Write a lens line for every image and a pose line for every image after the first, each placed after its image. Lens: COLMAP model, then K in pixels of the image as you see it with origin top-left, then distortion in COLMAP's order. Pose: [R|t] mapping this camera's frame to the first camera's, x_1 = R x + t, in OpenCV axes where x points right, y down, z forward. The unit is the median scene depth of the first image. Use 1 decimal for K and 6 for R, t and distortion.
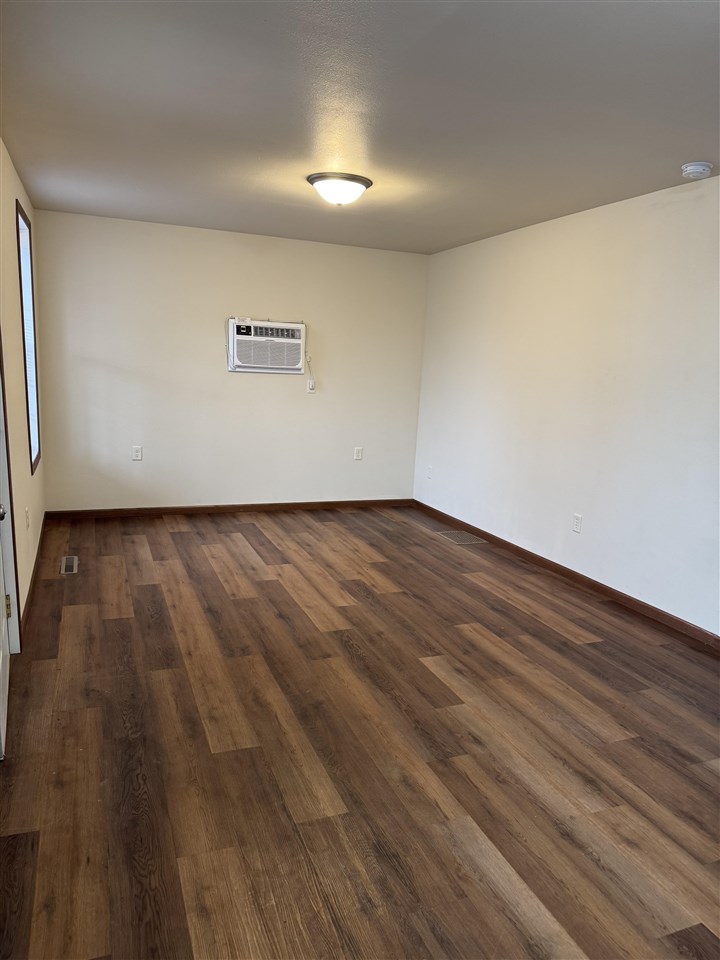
lens RADIAL K [[667.6, 0, 355.9], [0, 667.6, 489.0], [0, 0, 1]] dist [0.056205, -0.059992]
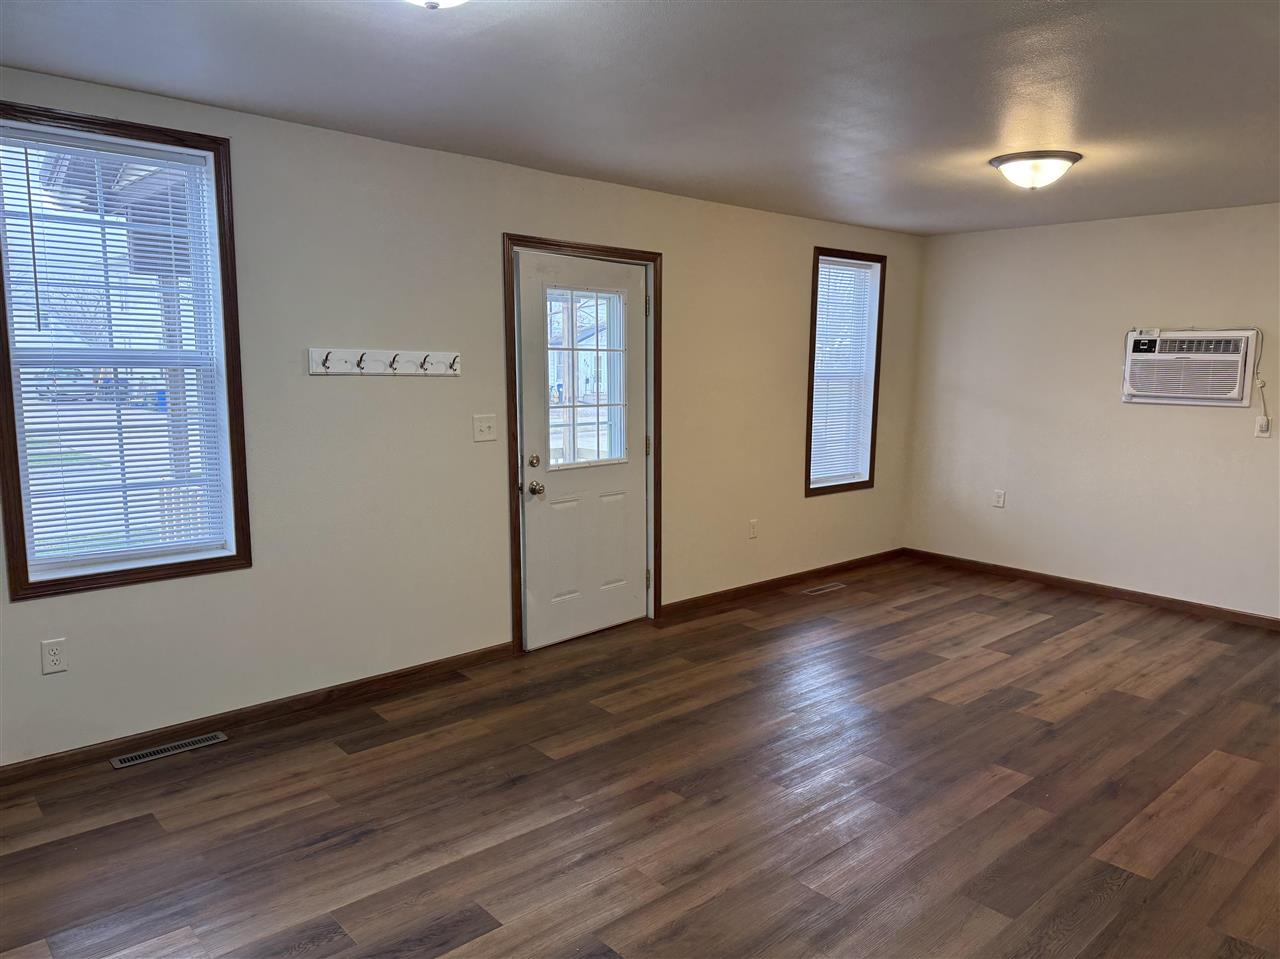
lens RADIAL K [[890.2, 0, 634.9], [0, 890.2, 475.3], [0, 0, 1]] dist [0.056205, -0.059992]
pose [[0.336351, 0.083740, -0.938006, 0.666423], [-0.171891, 0.984765, 0.026277, -0.039230], [0.925916, 0.152397, 0.345621, 0.222254]]
